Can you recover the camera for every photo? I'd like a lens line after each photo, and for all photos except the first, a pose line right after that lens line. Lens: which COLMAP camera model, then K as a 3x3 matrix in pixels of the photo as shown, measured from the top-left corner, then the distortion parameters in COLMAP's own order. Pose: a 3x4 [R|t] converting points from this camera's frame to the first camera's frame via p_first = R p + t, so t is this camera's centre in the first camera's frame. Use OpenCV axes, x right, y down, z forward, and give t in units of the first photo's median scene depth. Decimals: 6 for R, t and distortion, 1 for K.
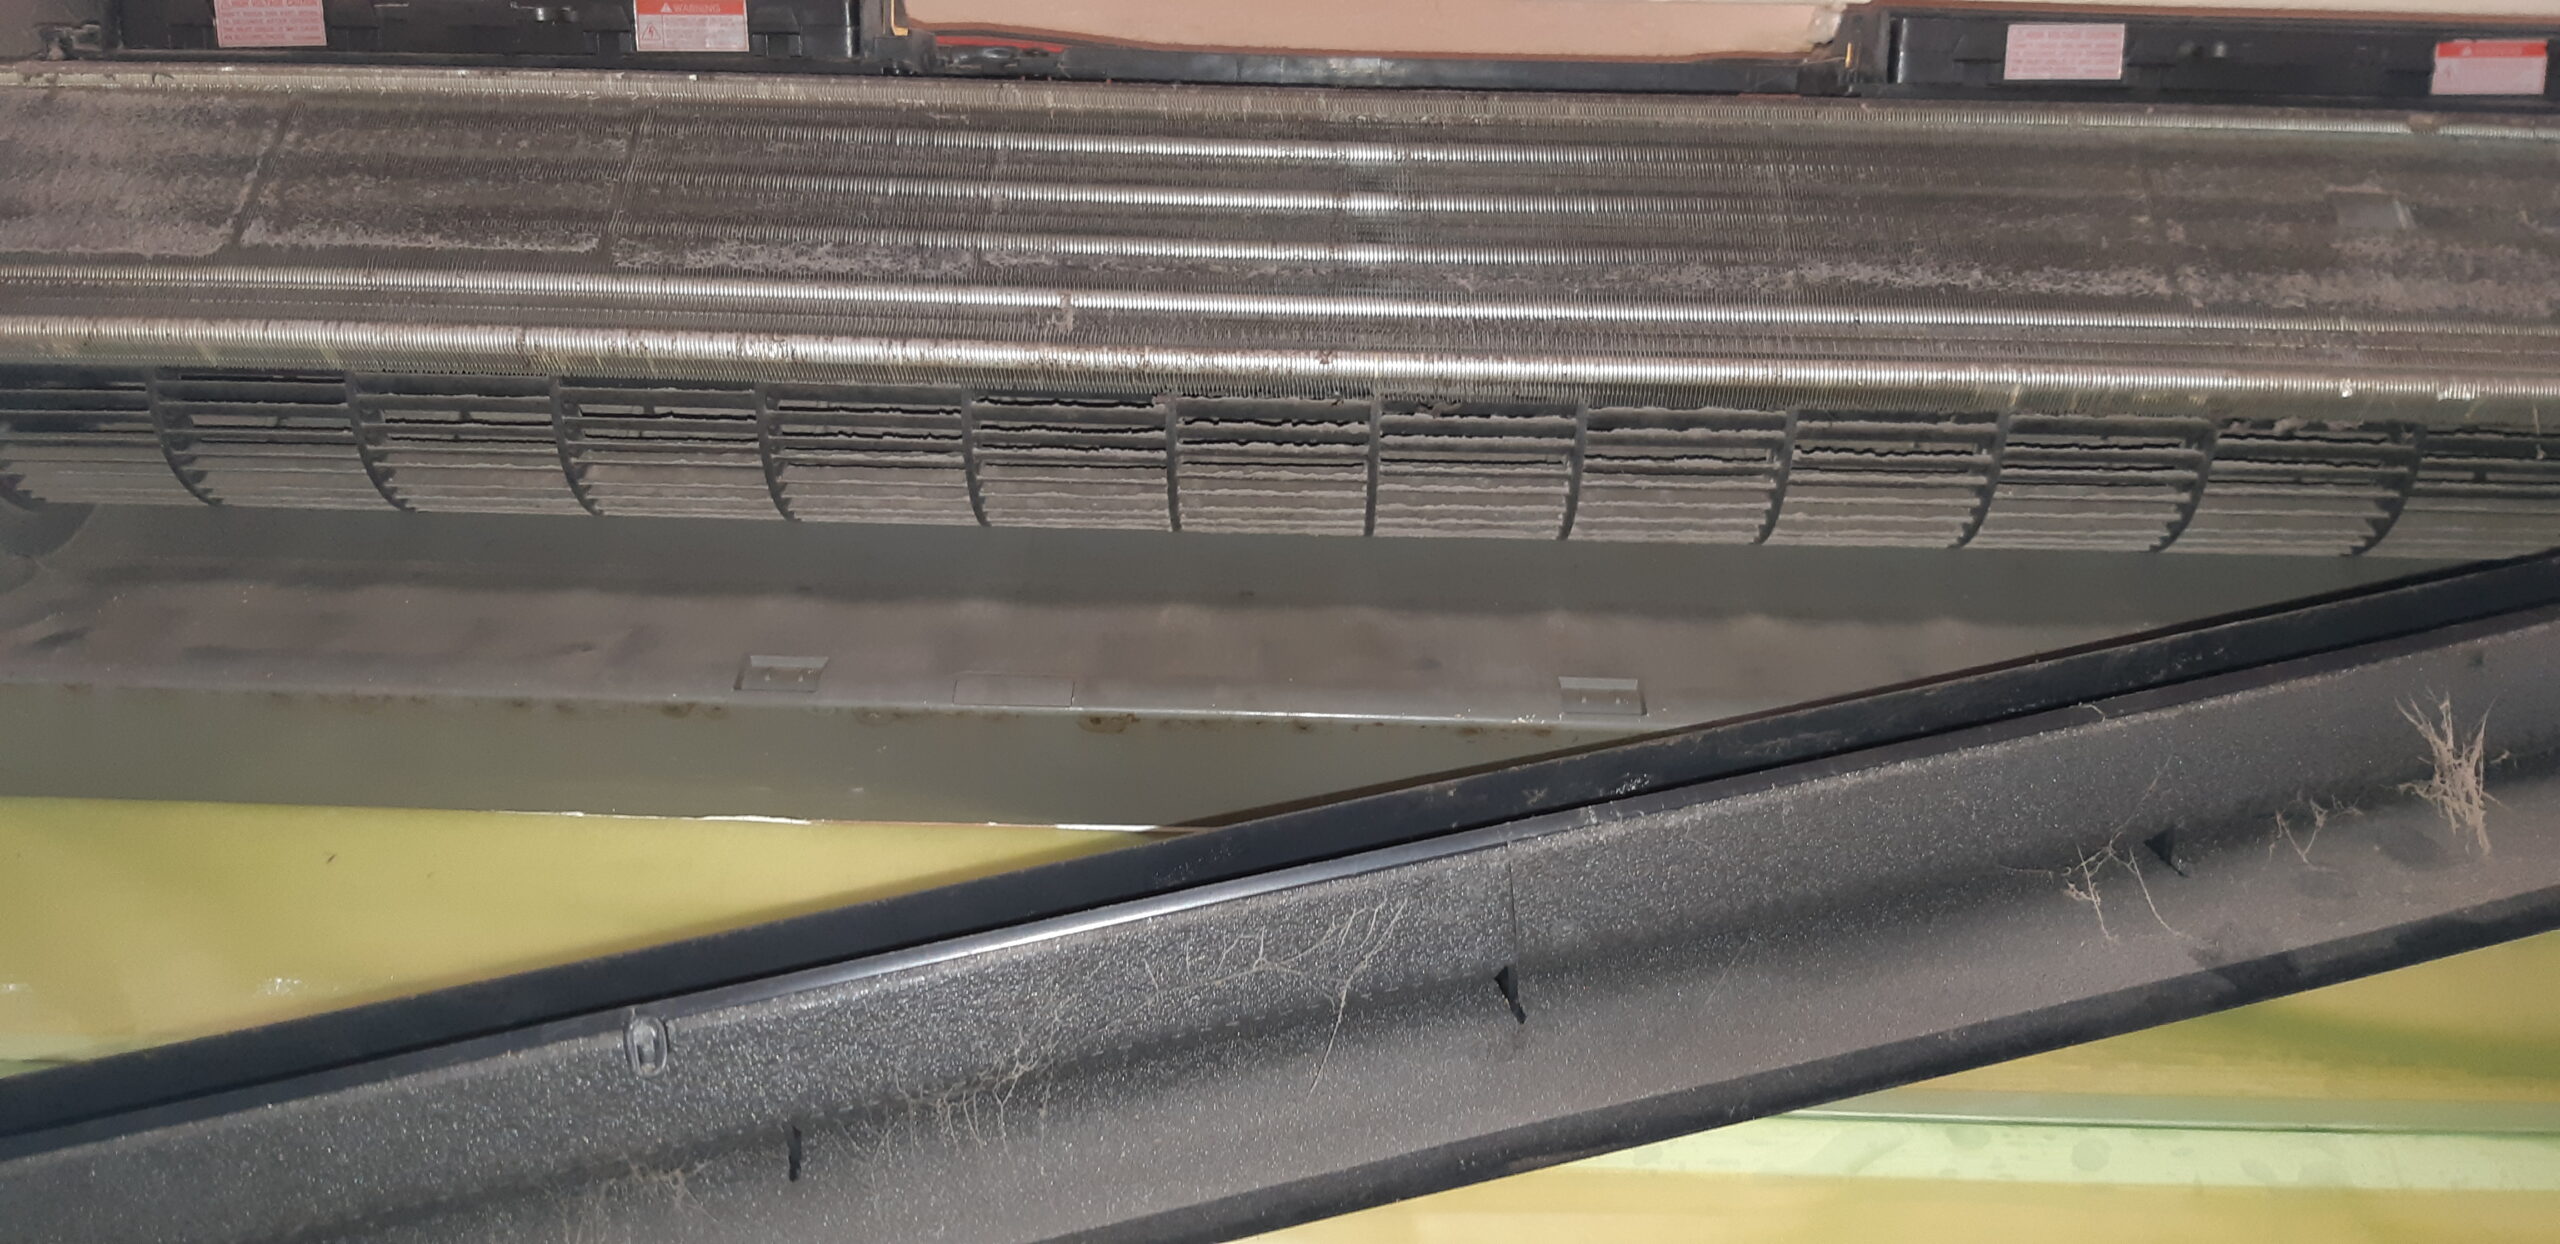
lens RADIAL K [[2013.6, 0, 1261.4], [0, 2013.6, 615.7], [0, 0, 1]] dist [0.060580, -0.163168]
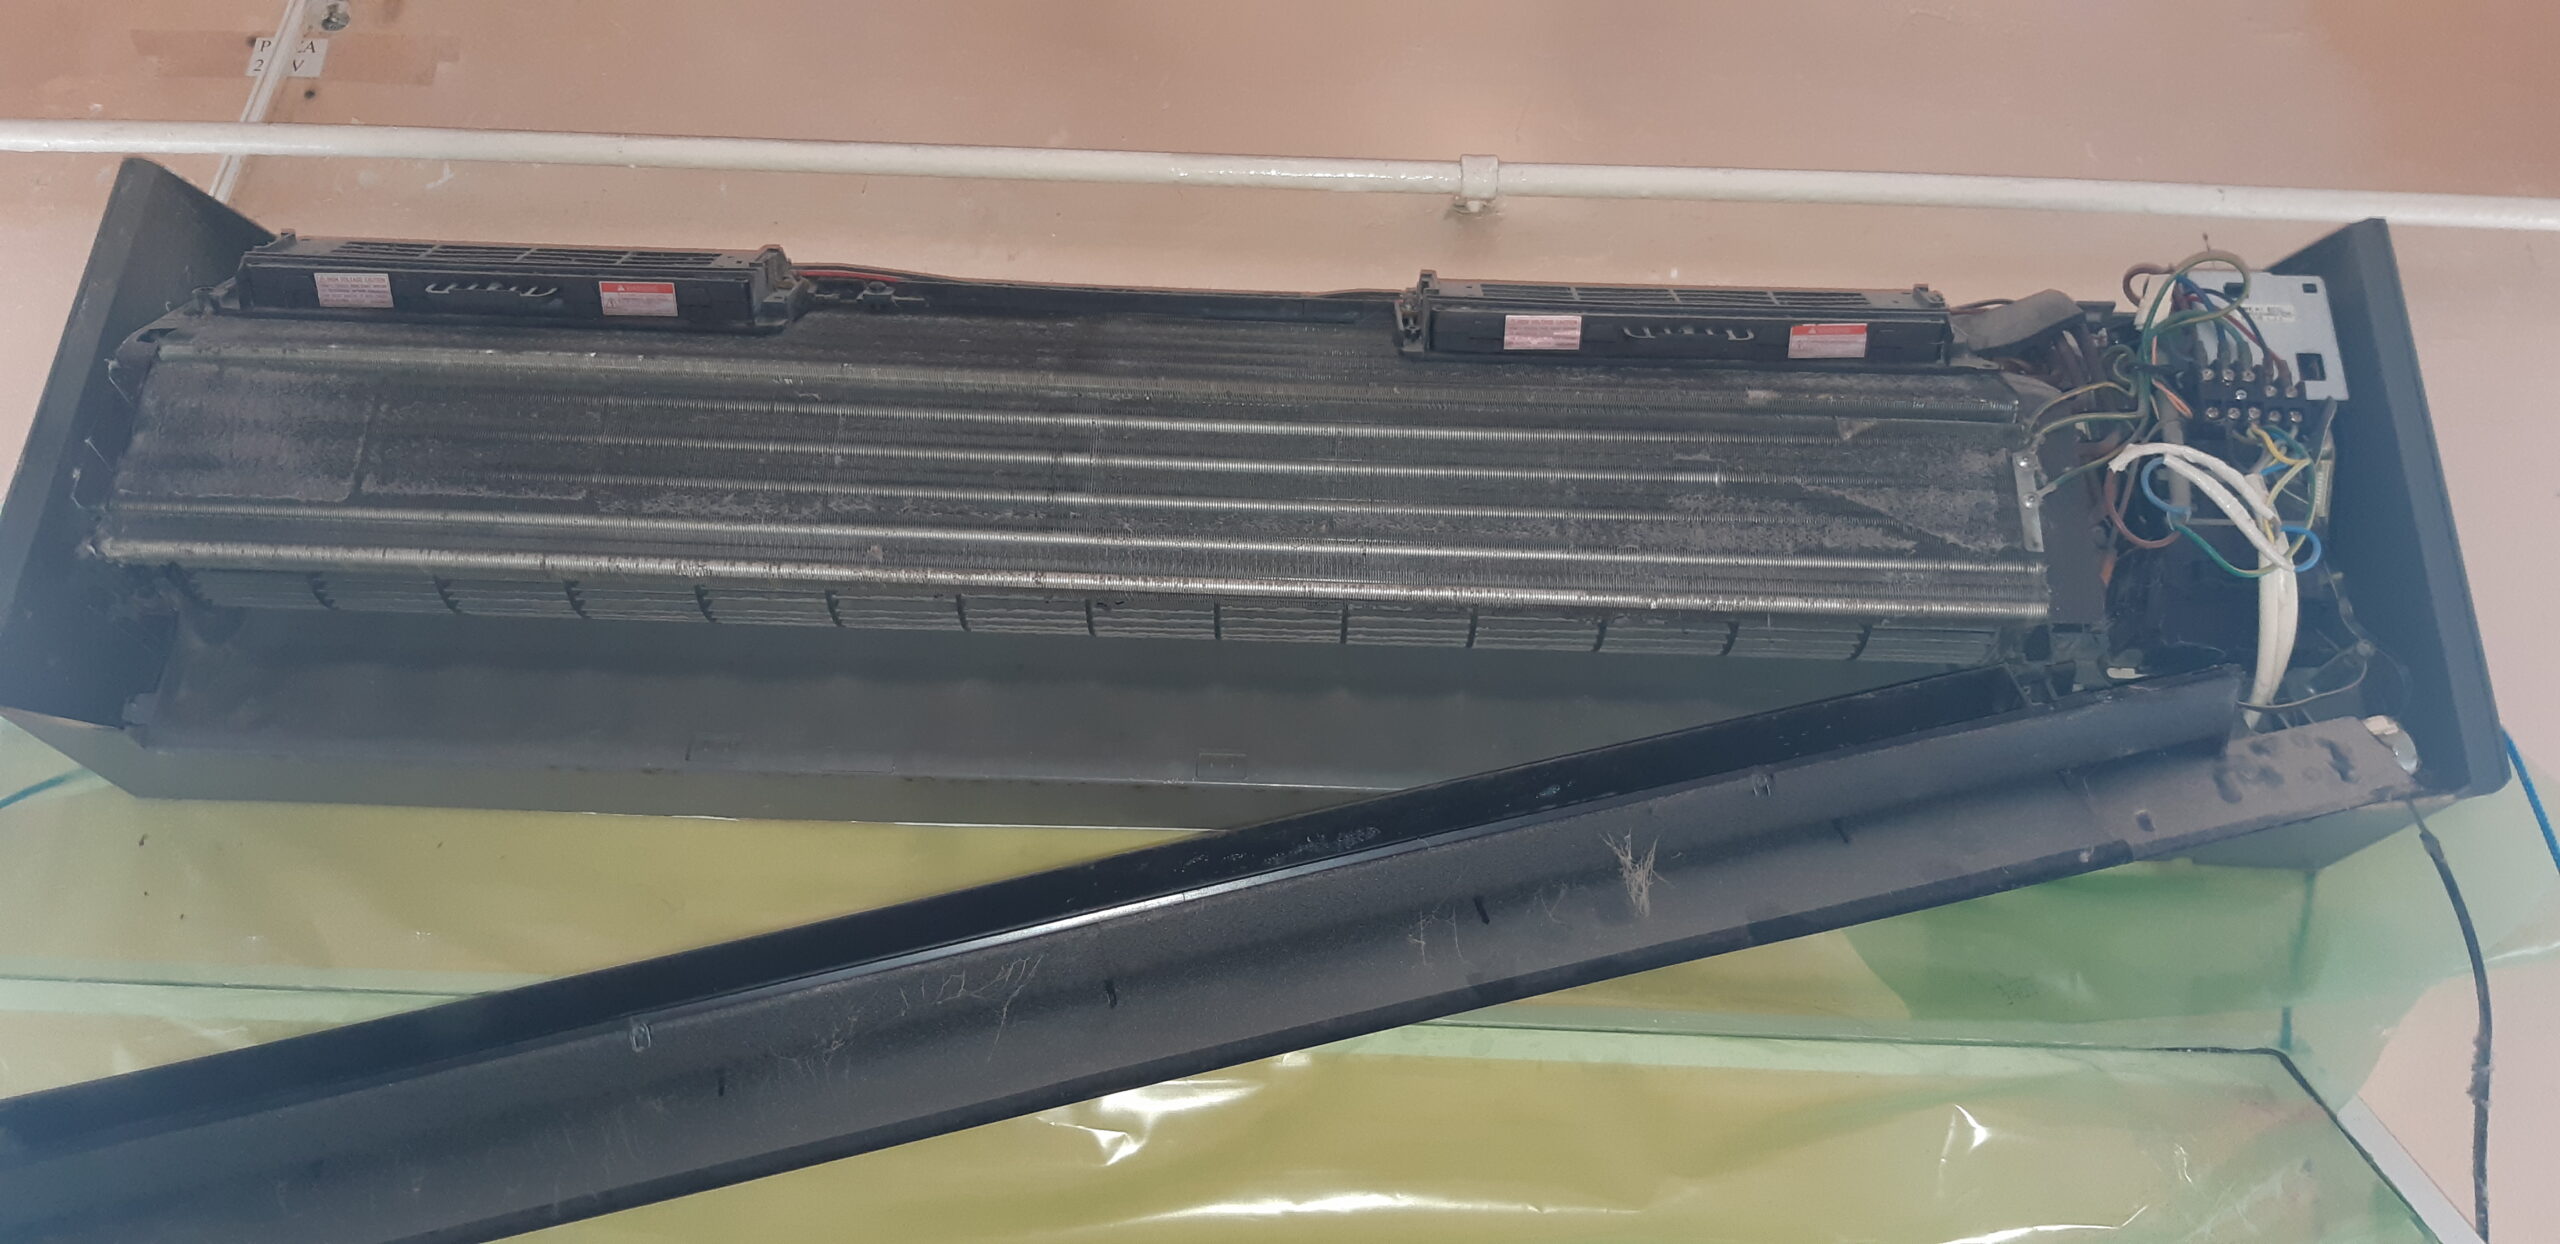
lens RADIAL K [[2013.6, 0, 1261.4], [0, 2013.6, 615.7], [0, 0, 1]] dist [0.060580, -0.163168]
pose [[0.999991, 0.002621, 0.003400, 0.200552], [-0.003183, 0.984094, 0.177617, -0.375431], [-0.002881, -0.177627, 0.984094, -0.593341]]
